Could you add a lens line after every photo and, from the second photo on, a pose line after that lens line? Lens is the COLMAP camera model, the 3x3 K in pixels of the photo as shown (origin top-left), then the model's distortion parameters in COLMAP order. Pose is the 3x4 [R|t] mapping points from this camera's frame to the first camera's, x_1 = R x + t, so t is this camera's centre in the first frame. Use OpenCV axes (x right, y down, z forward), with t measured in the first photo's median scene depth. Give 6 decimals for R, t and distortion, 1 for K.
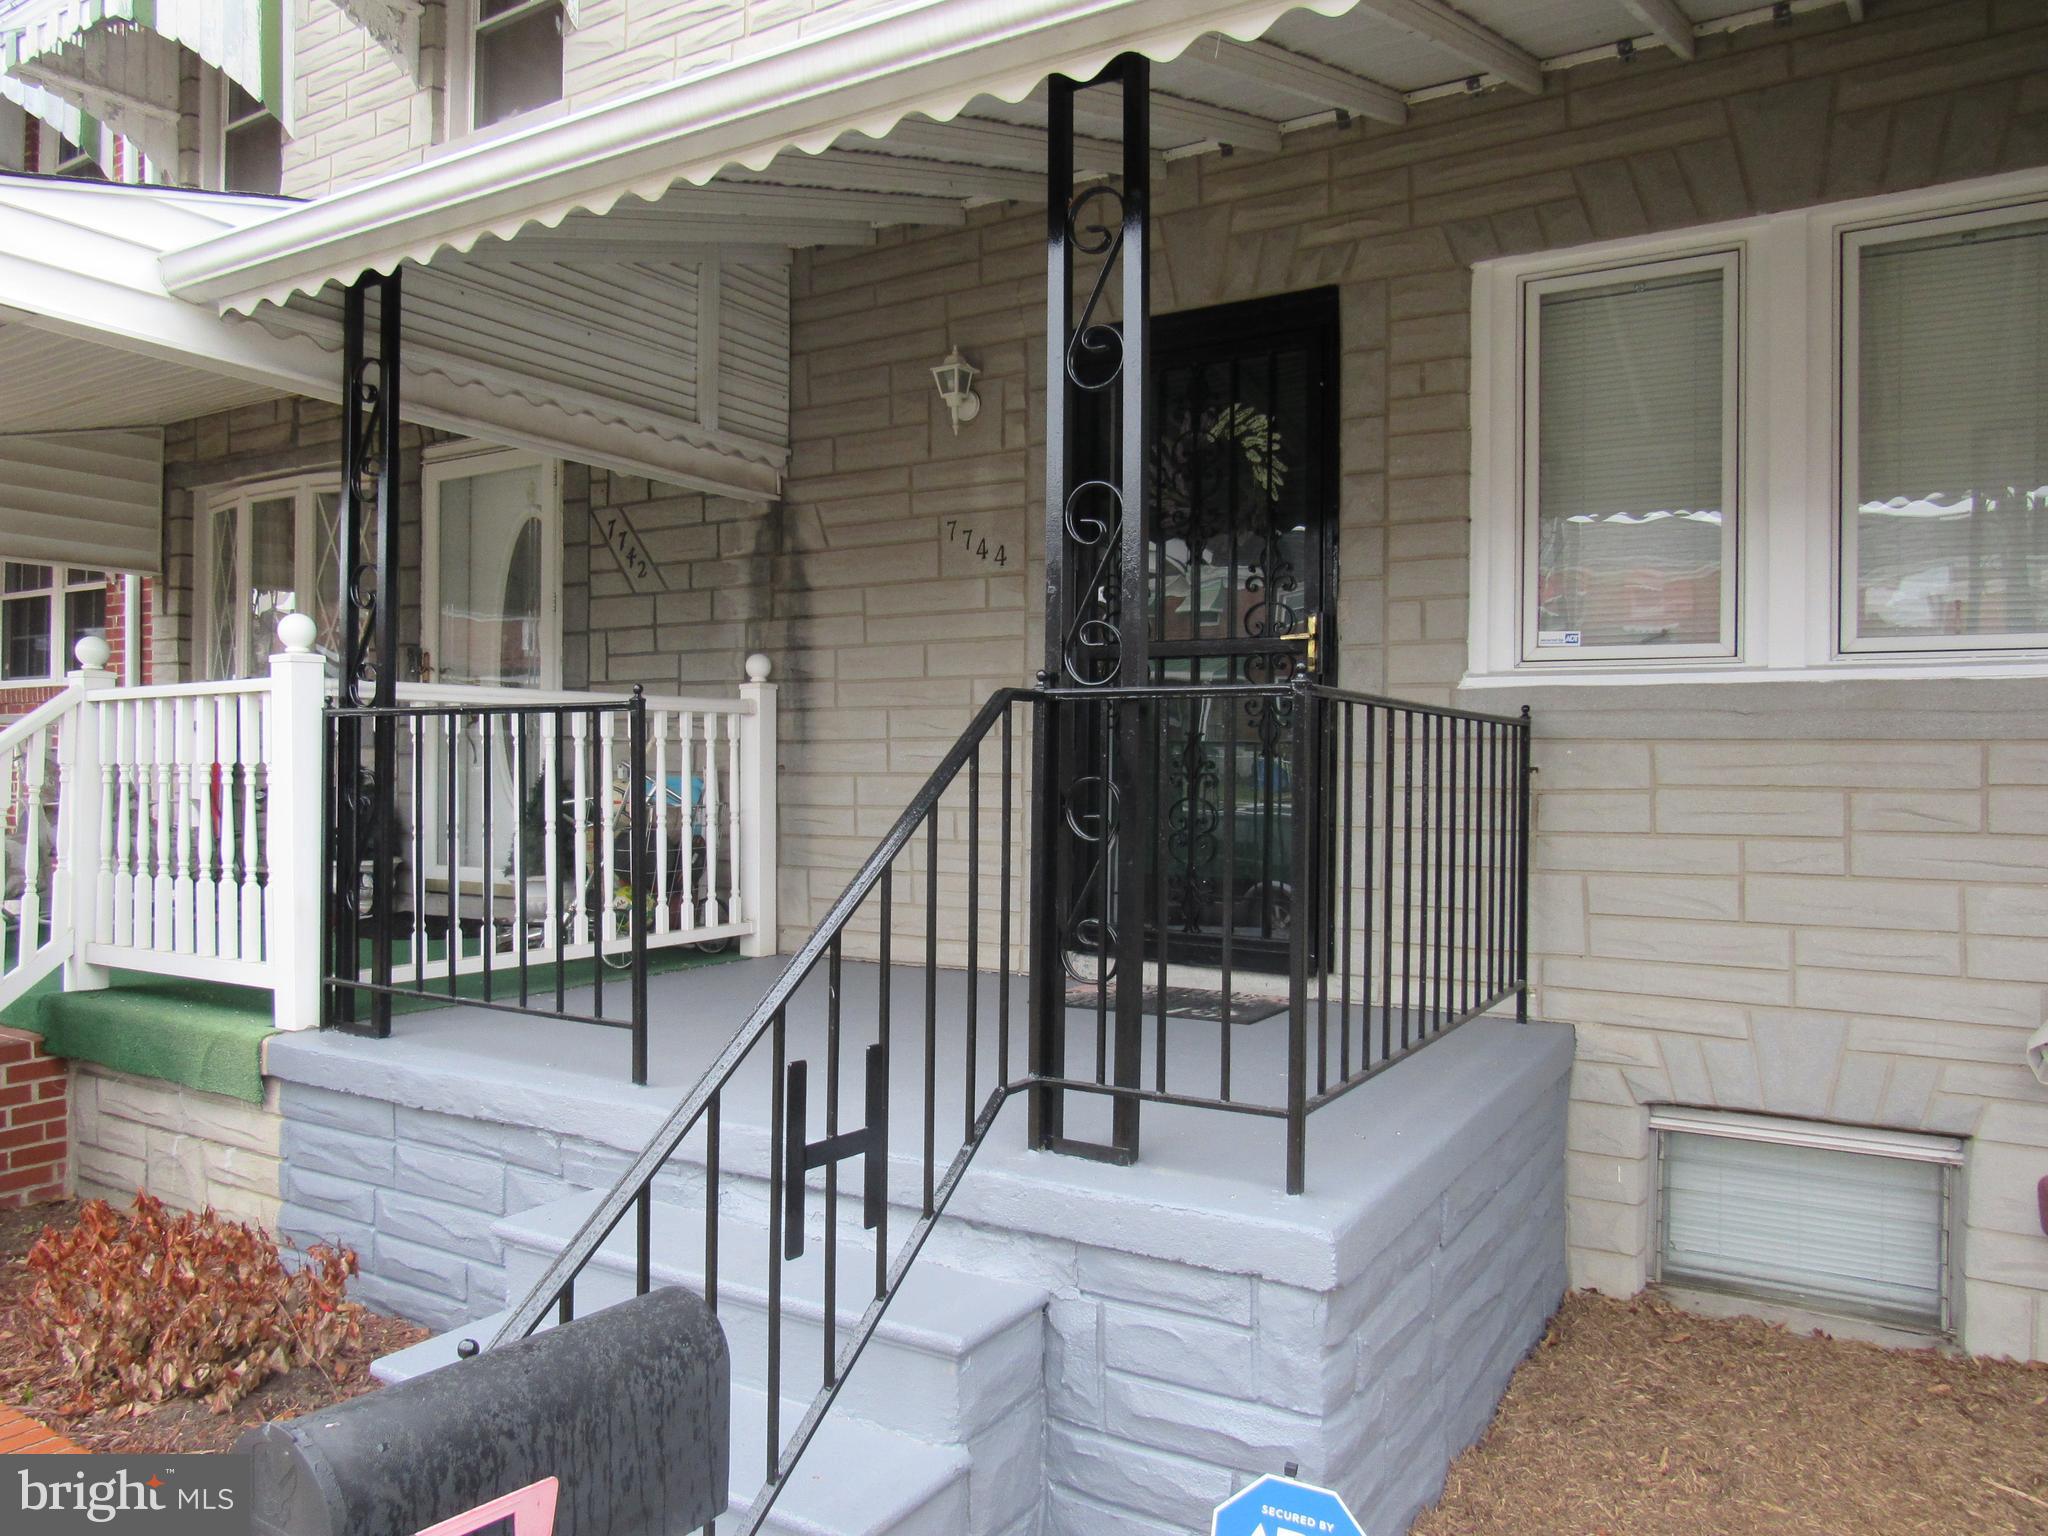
lens RADIAL K [[1449.9, 0, 1024.0], [0, 1449.9, 768.0], [0, 0, 1]] dist [-0.036835, 0.004945]
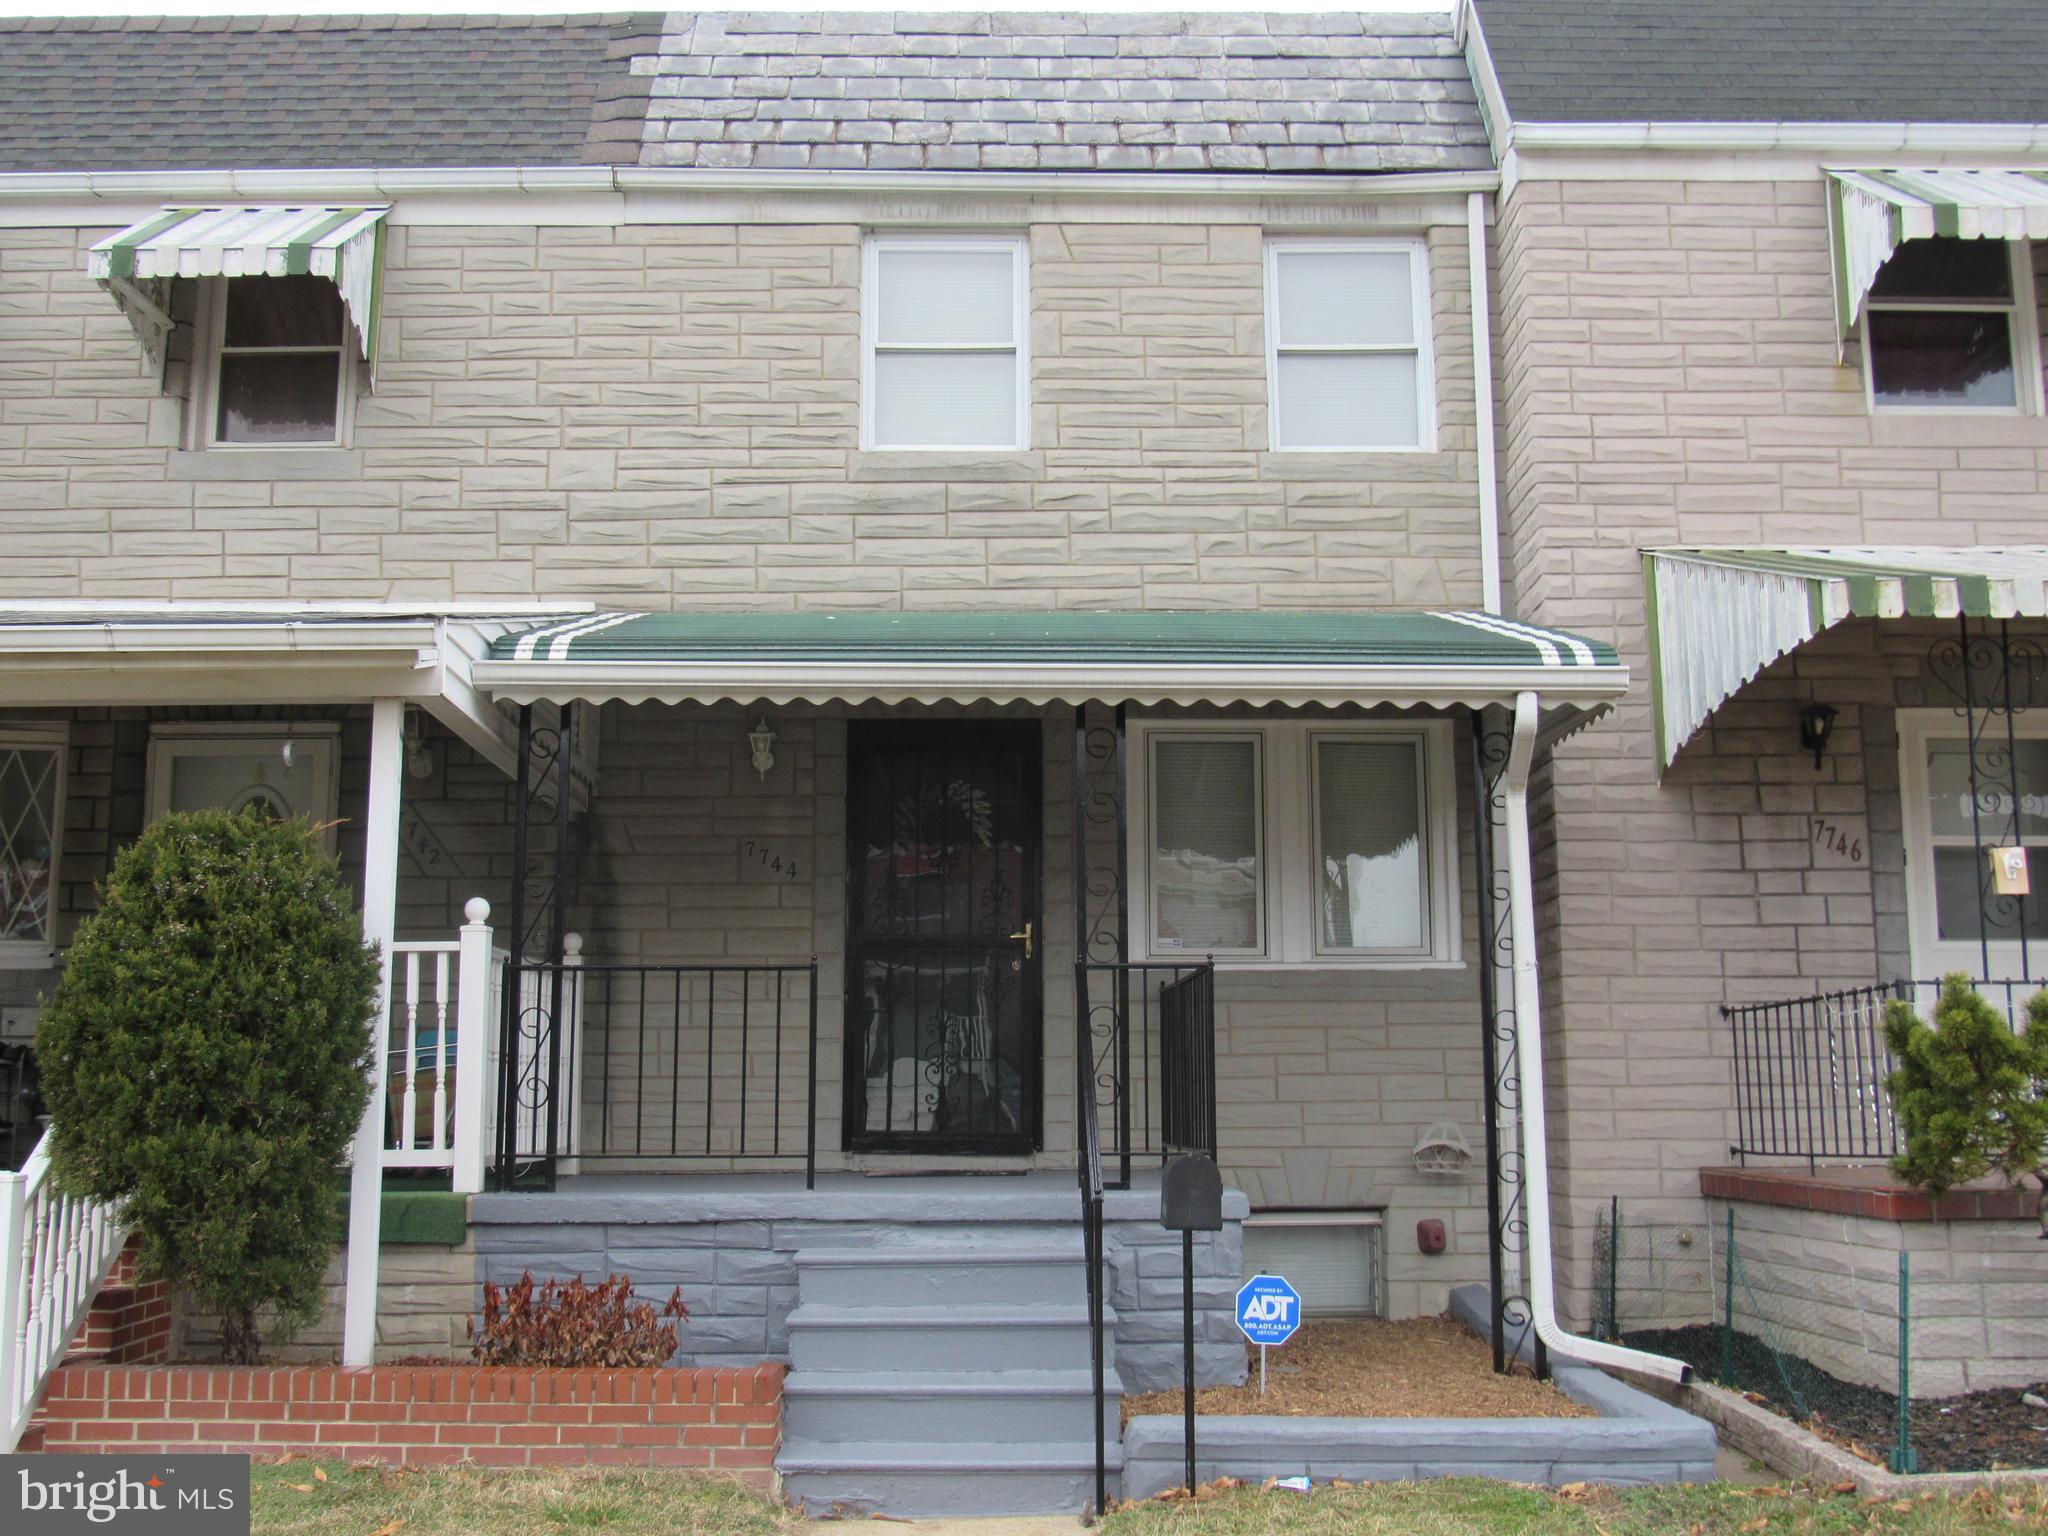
lens RADIAL K [[2049.1, 0, 1024.0], [0, 2049.1, 768.0], [0, 0, 1]] dist [-0.131121, 0.056088]
pose [[0.841292, 0.075084, 0.535341, -1.160492], [0.011329, 0.987641, -0.156323, 0.087654], [-0.540462, 0.137578, 0.830044, -1.007124]]
